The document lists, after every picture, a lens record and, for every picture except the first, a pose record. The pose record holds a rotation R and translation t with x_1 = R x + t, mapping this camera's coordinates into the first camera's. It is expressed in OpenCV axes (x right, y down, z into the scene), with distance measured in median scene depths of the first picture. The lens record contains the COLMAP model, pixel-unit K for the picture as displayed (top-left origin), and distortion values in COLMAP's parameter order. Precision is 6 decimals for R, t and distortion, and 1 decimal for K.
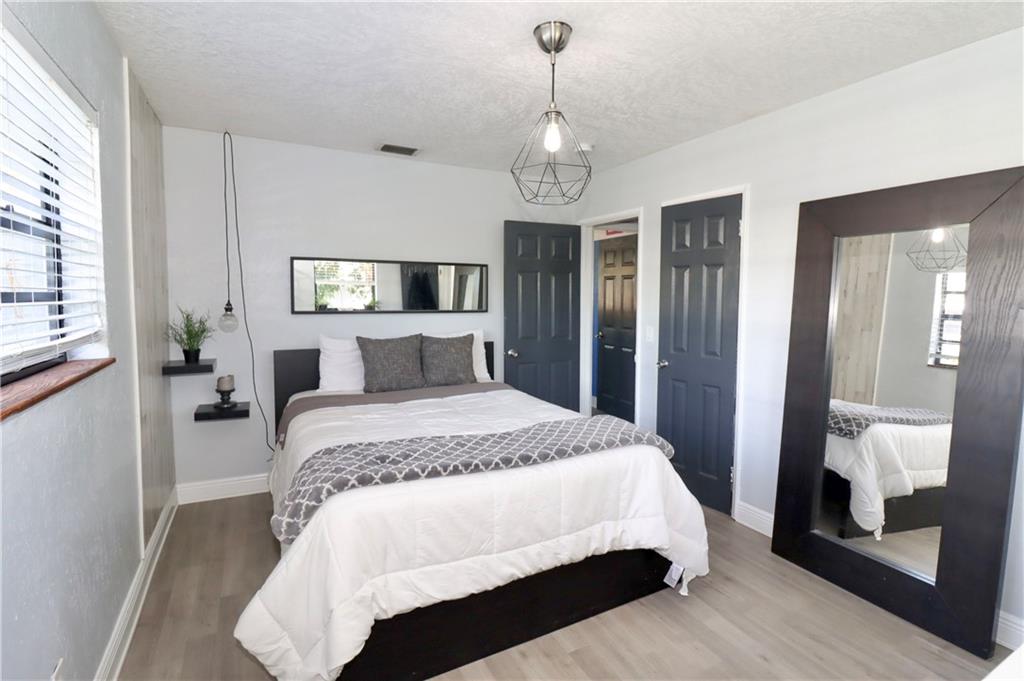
lens RADIAL K [[493.0, 0, 515.2], [0, 493.0, 338.0], [0, 0, 1]] dist [-0.011155, -0.007401]
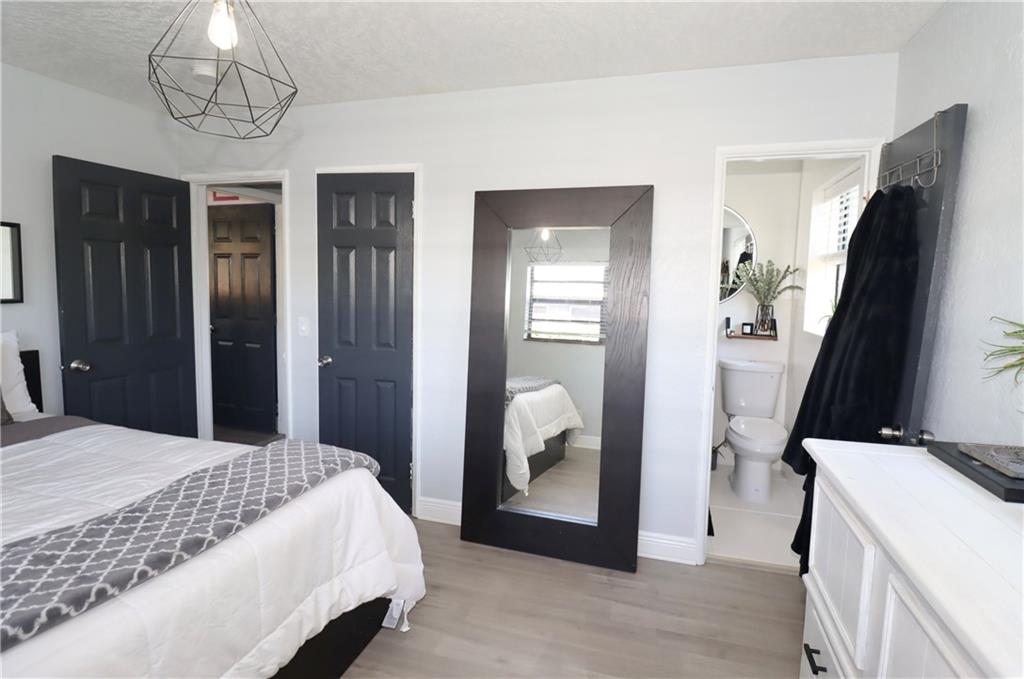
lens RADIAL K [[493.0, 0, 519.0], [0, 493.0, 326.2], [0, 0, 1]] dist [-0.011155, -0.007401]
pose [[0.690474, -0.049934, 0.721632, -0.090376], [0.042590, 0.998690, 0.028355, -0.019917], [-0.722103, 0.011156, 0.691696, 0.207752]]
